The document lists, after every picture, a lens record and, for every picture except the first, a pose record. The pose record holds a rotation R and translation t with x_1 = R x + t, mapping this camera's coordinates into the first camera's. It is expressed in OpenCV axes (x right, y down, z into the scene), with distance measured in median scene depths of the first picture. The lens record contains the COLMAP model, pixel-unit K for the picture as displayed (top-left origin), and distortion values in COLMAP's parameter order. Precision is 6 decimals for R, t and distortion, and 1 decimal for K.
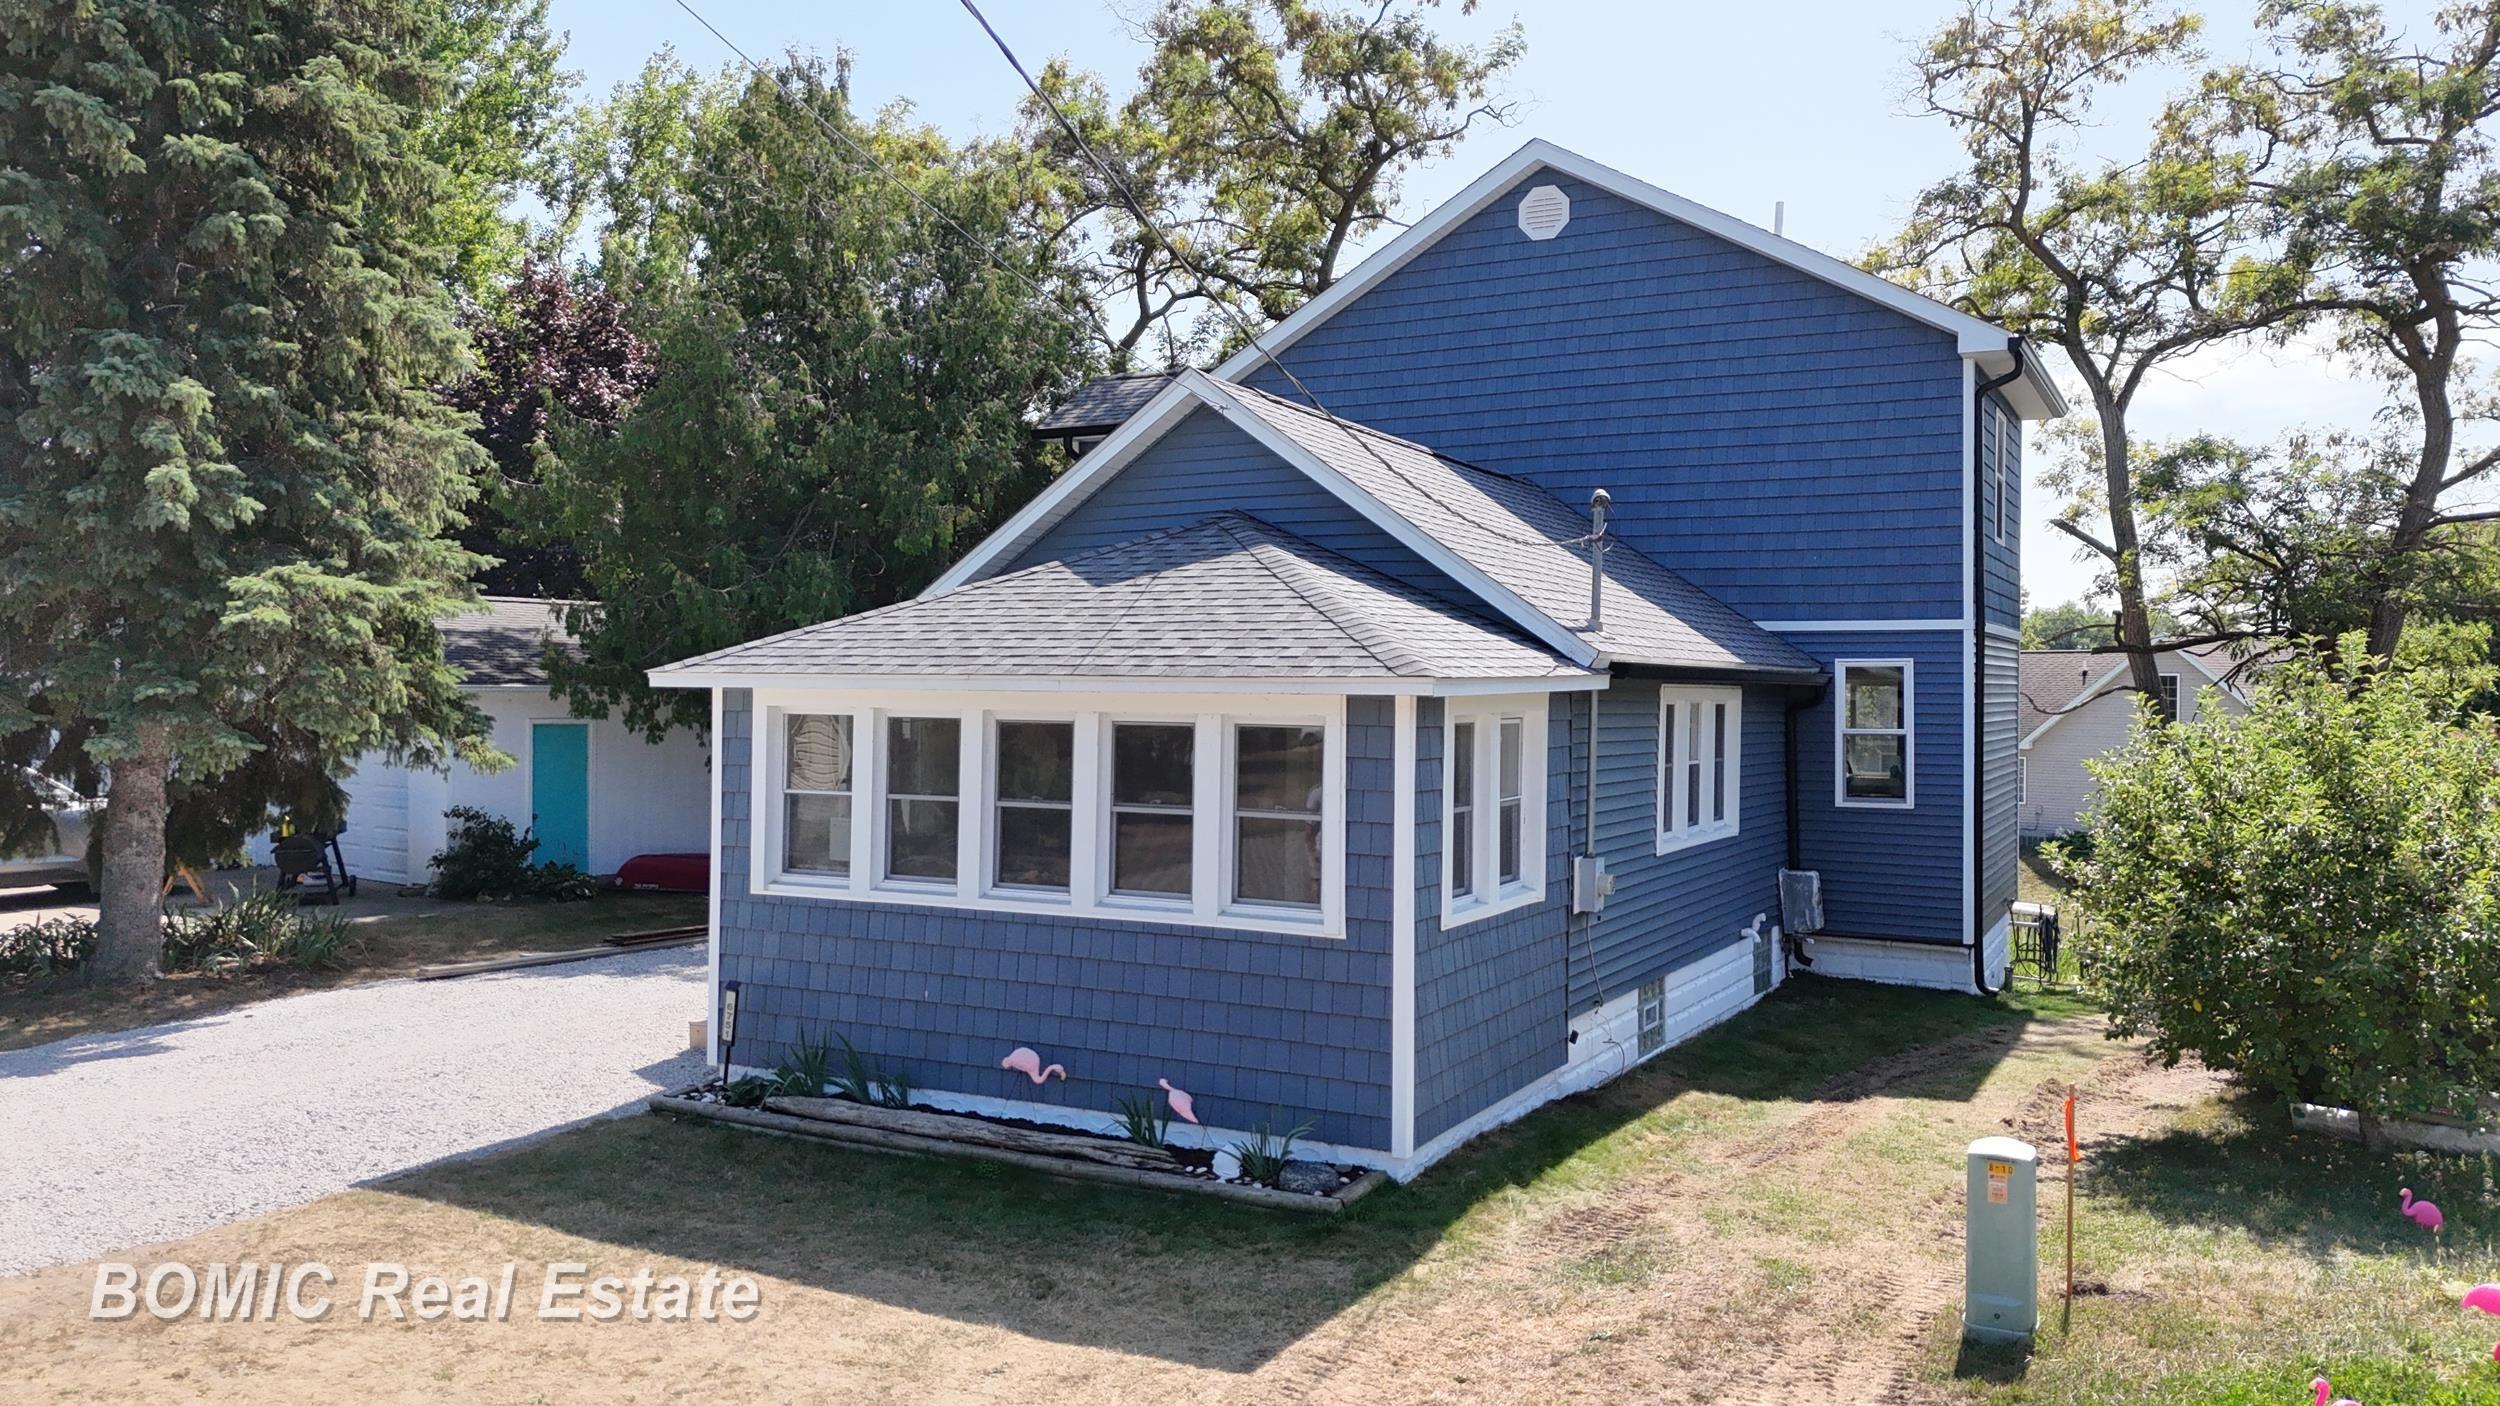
lens RADIAL K [[1840.3, 0, 1250.0], [0, 1840.3, 703.0], [0, 0, 1]] dist [0.070548, -0.053019]
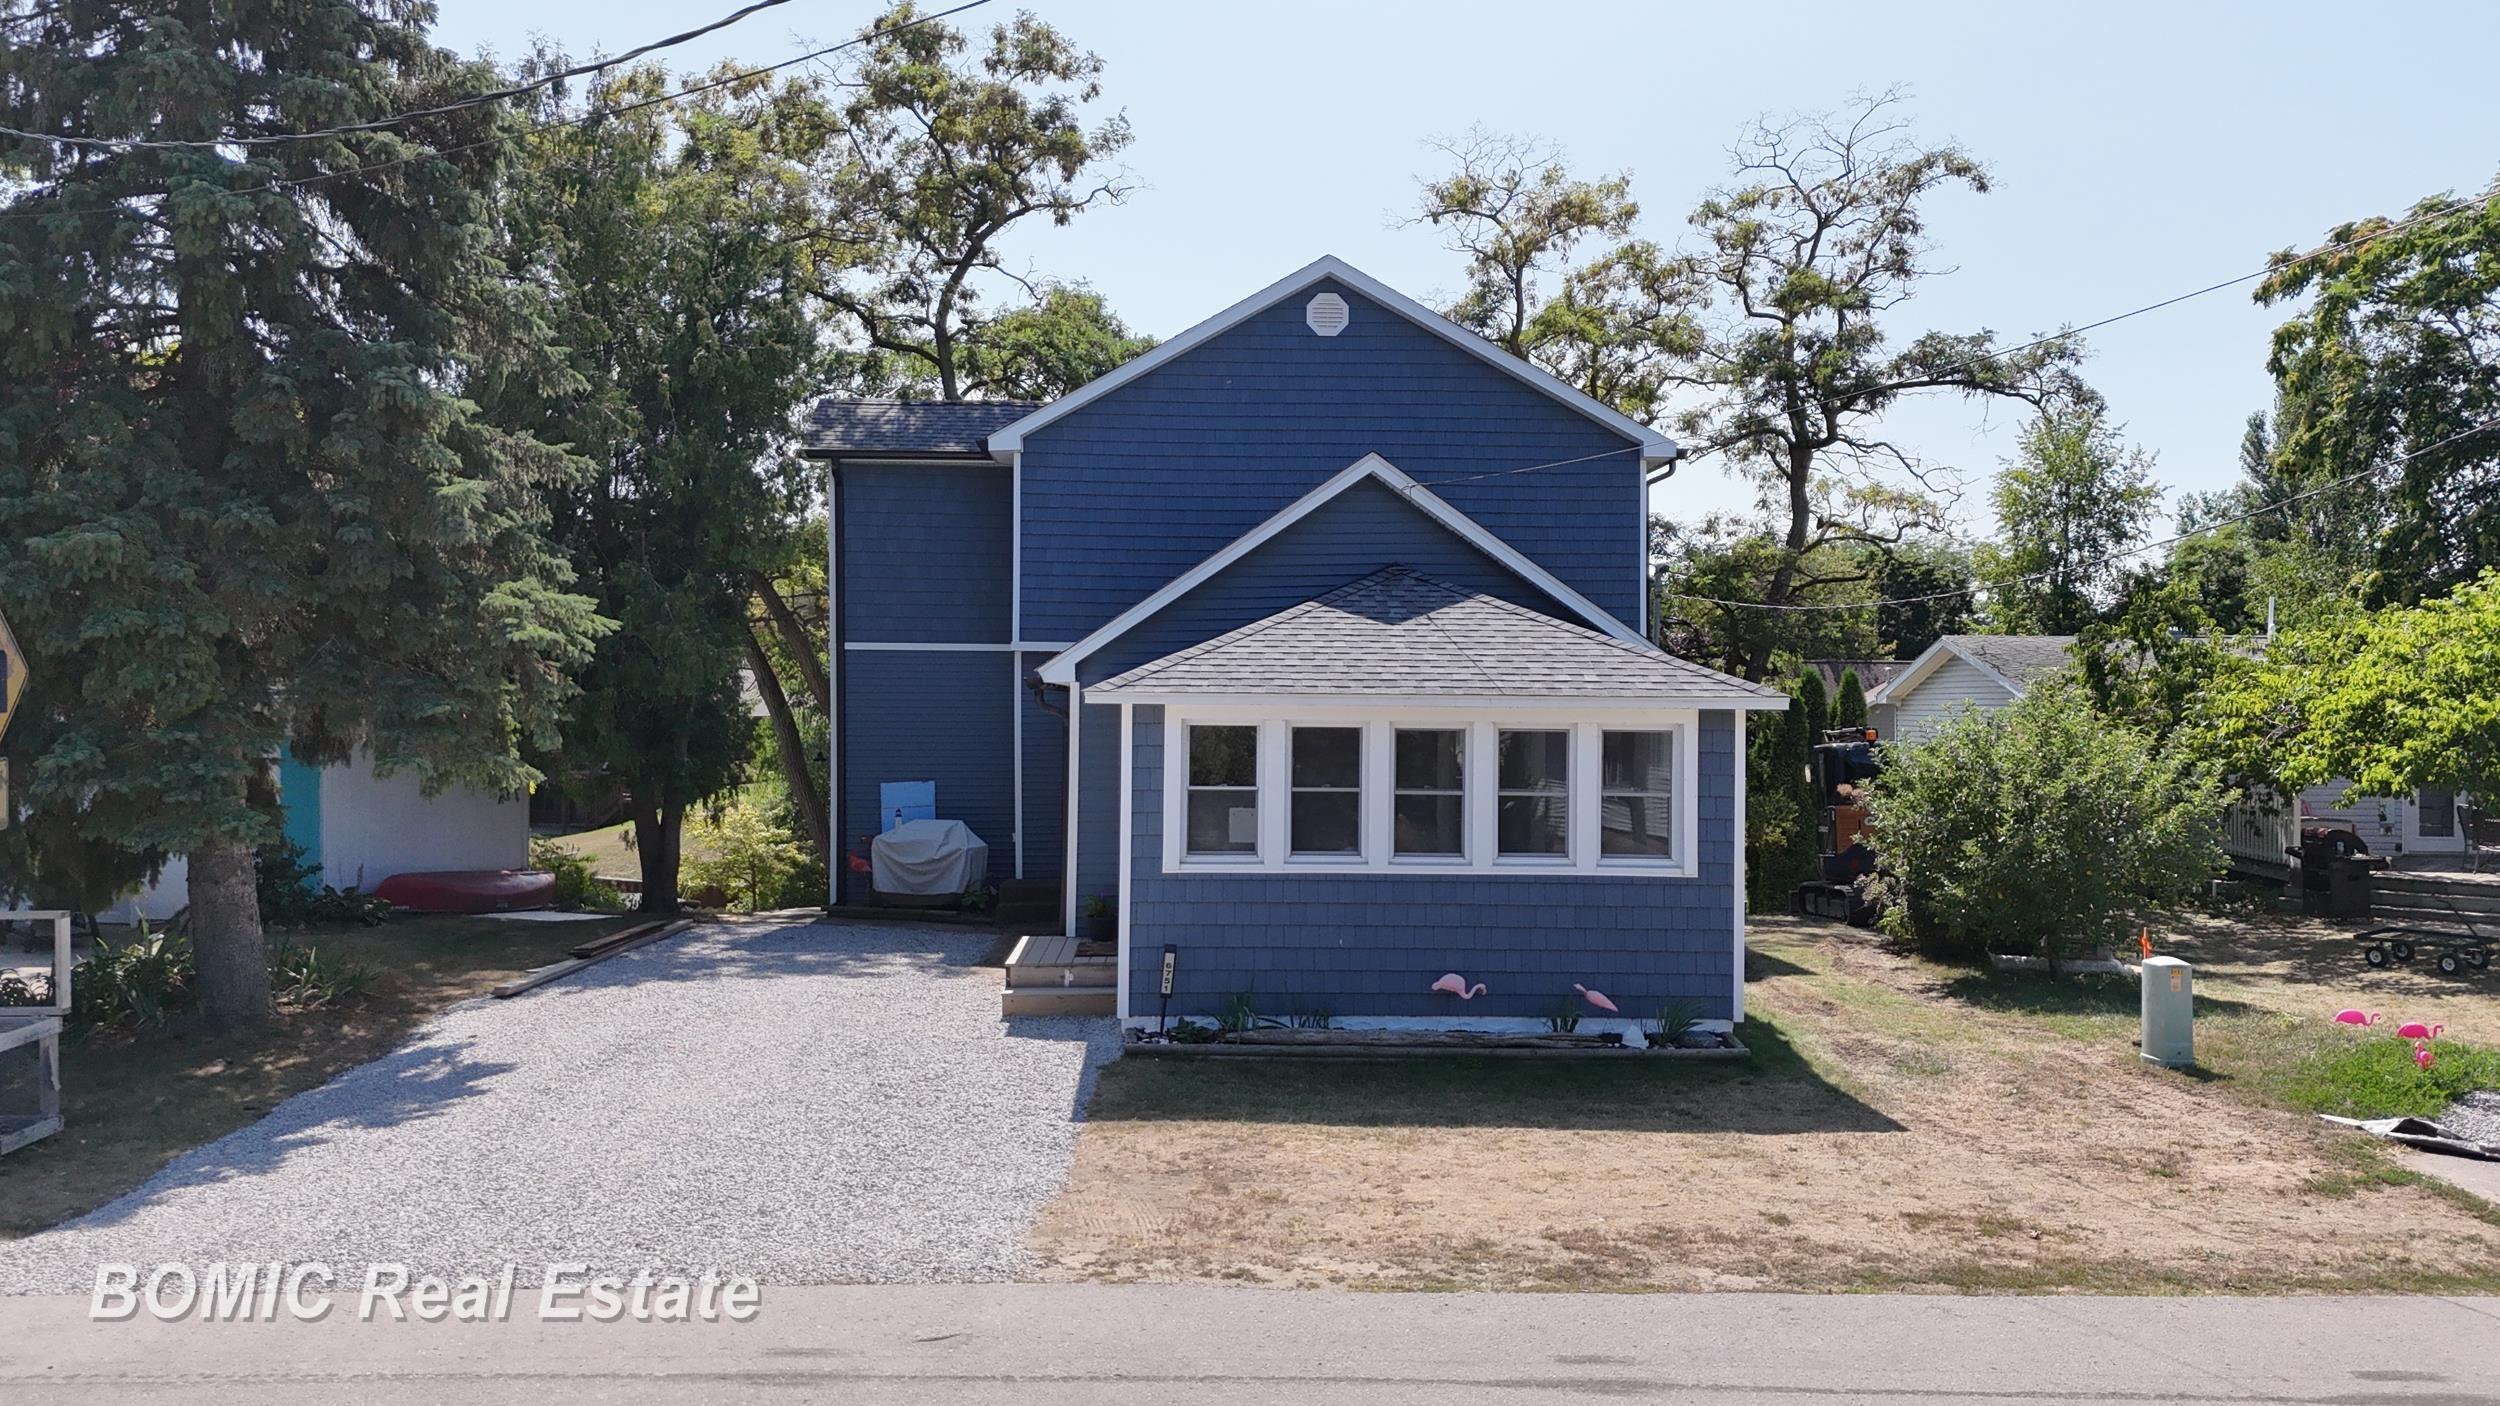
lens RADIAL K [[1828.3, 0, 1250.0], [0, 1828.3, 703.0], [0, 0, 1]] dist [0.099390, -0.107599]
pose [[0.864369, -0.003548, 0.502845, -0.868845], [0.002133, 0.999992, 0.003388, -0.013590], [-0.502853, -0.001856, 0.864370, -0.070932]]
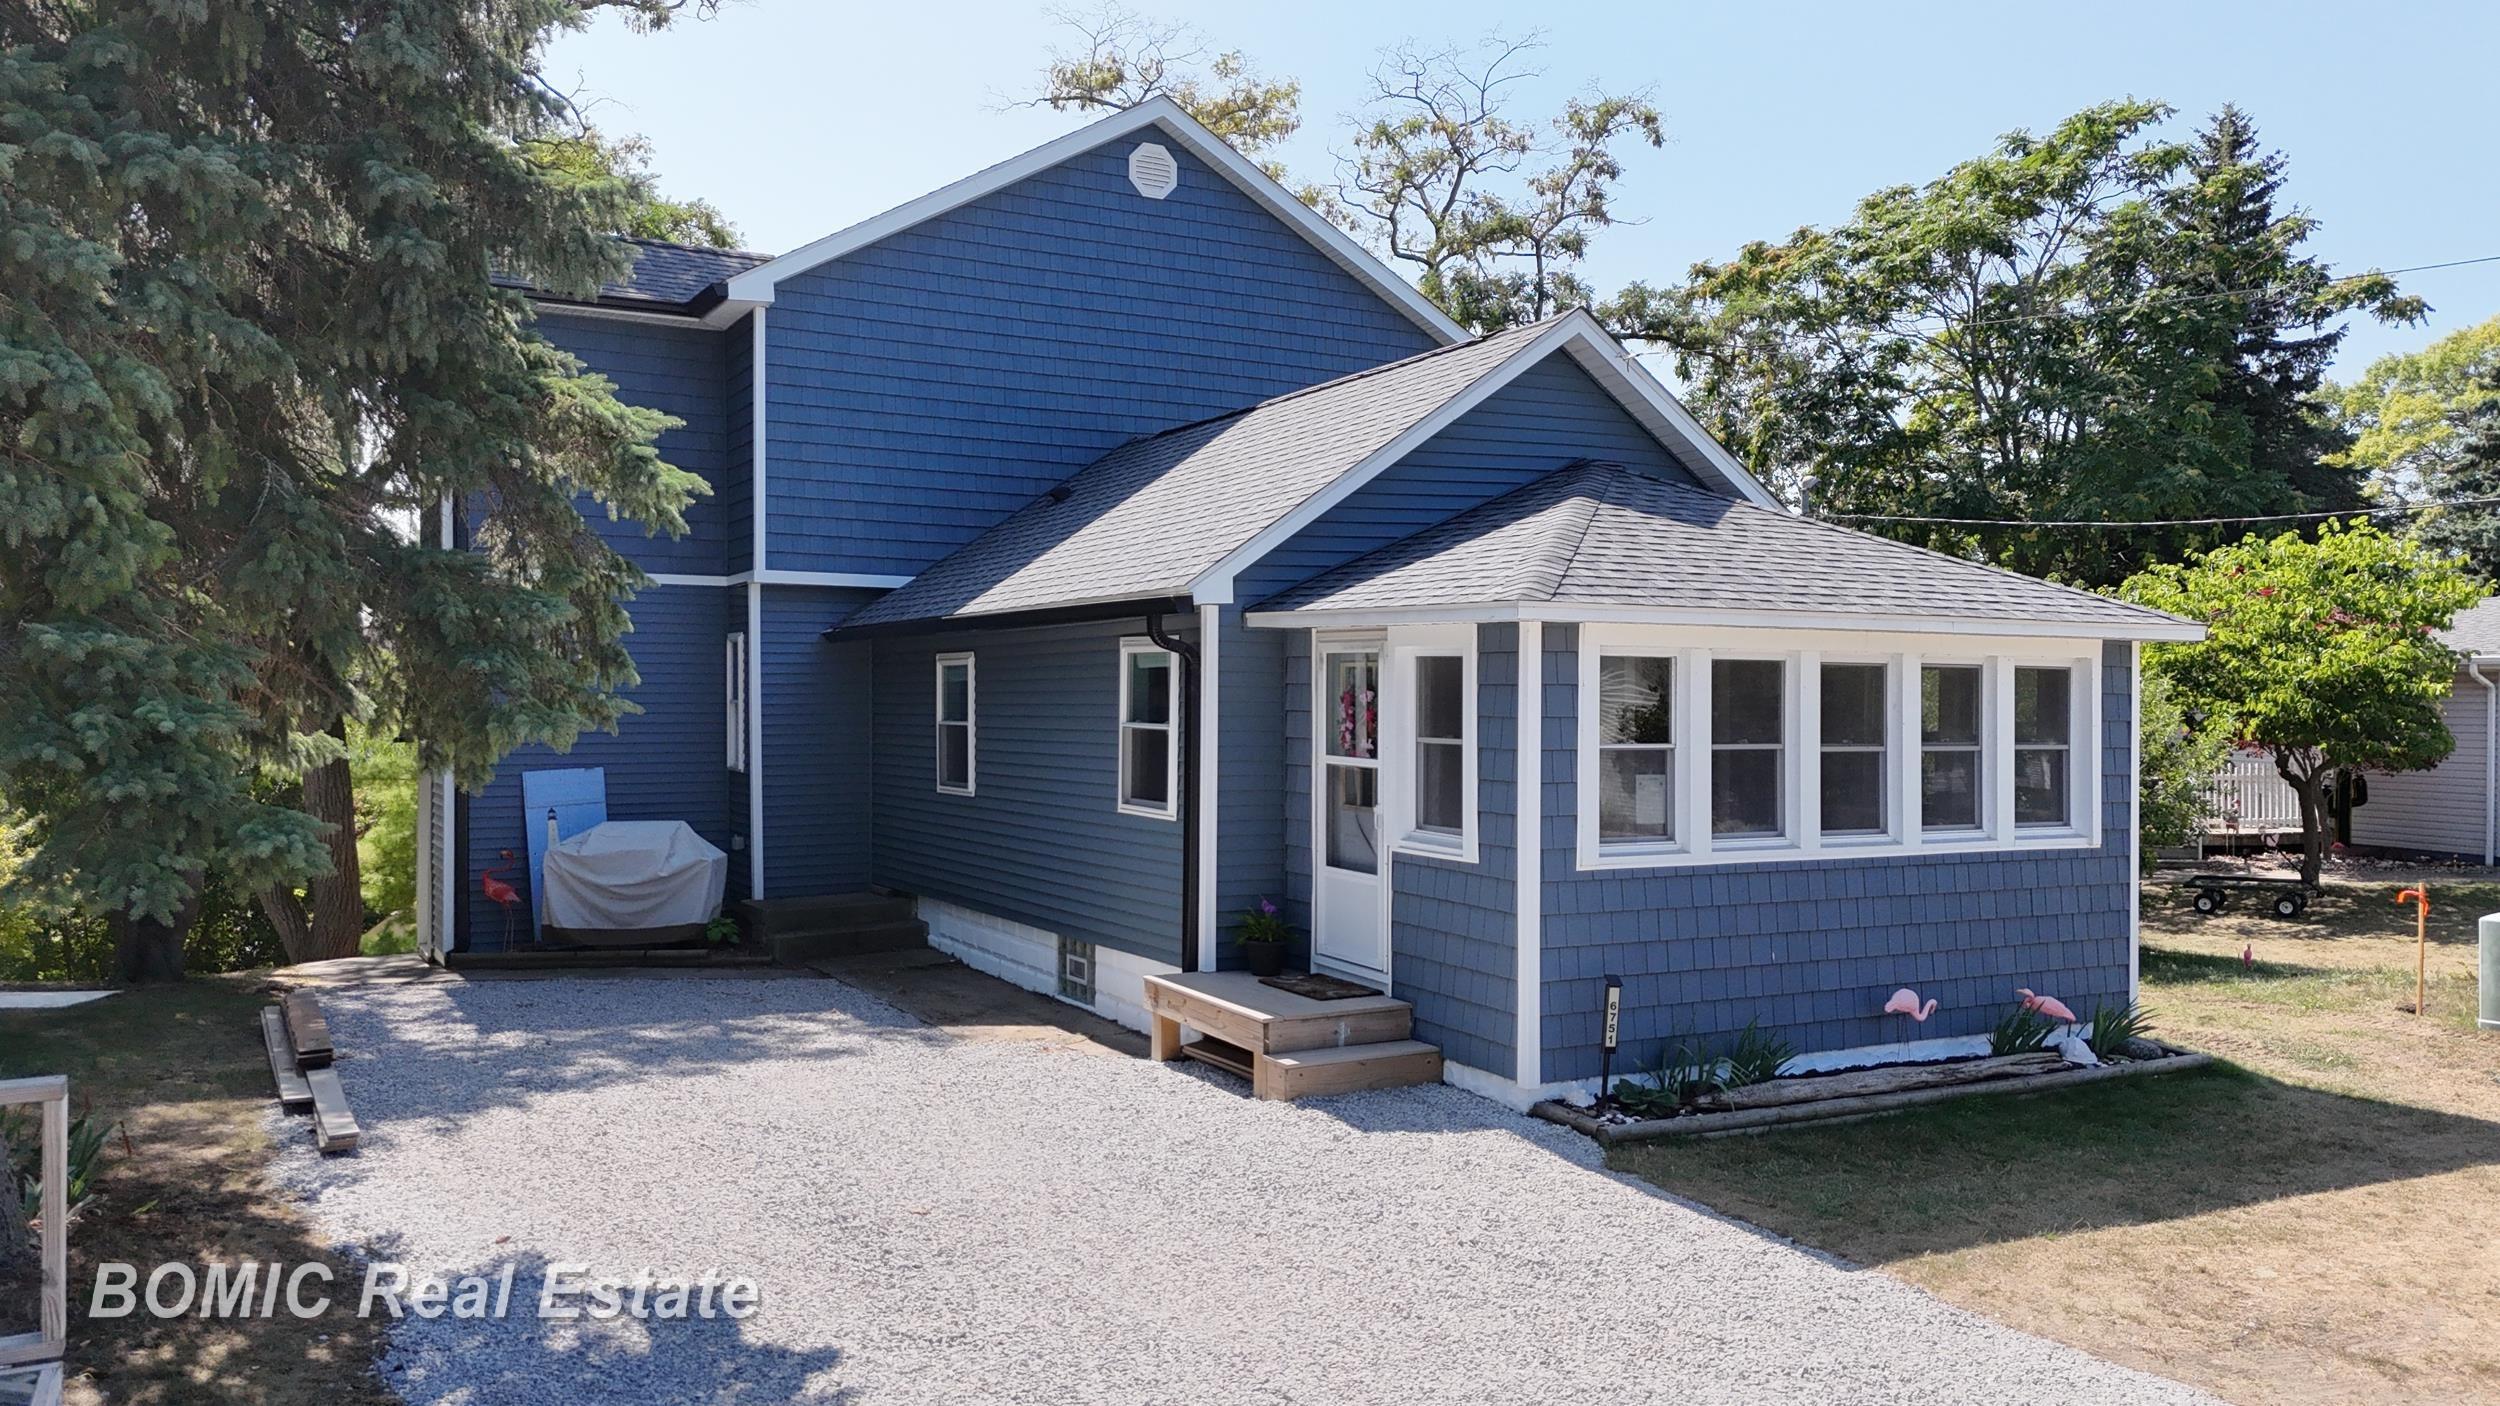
lens RADIAL K [[1840.3, 0, 1250.0], [0, 1840.3, 703.0], [0, 0, 1]] dist [0.070548, -0.053019]
pose [[0.548075, -0.007390, 0.836396, -1.100025], [0.002402, 0.999971, 0.007262, 0.022167], [-0.836426, -0.001971, 0.548077, 0.706380]]
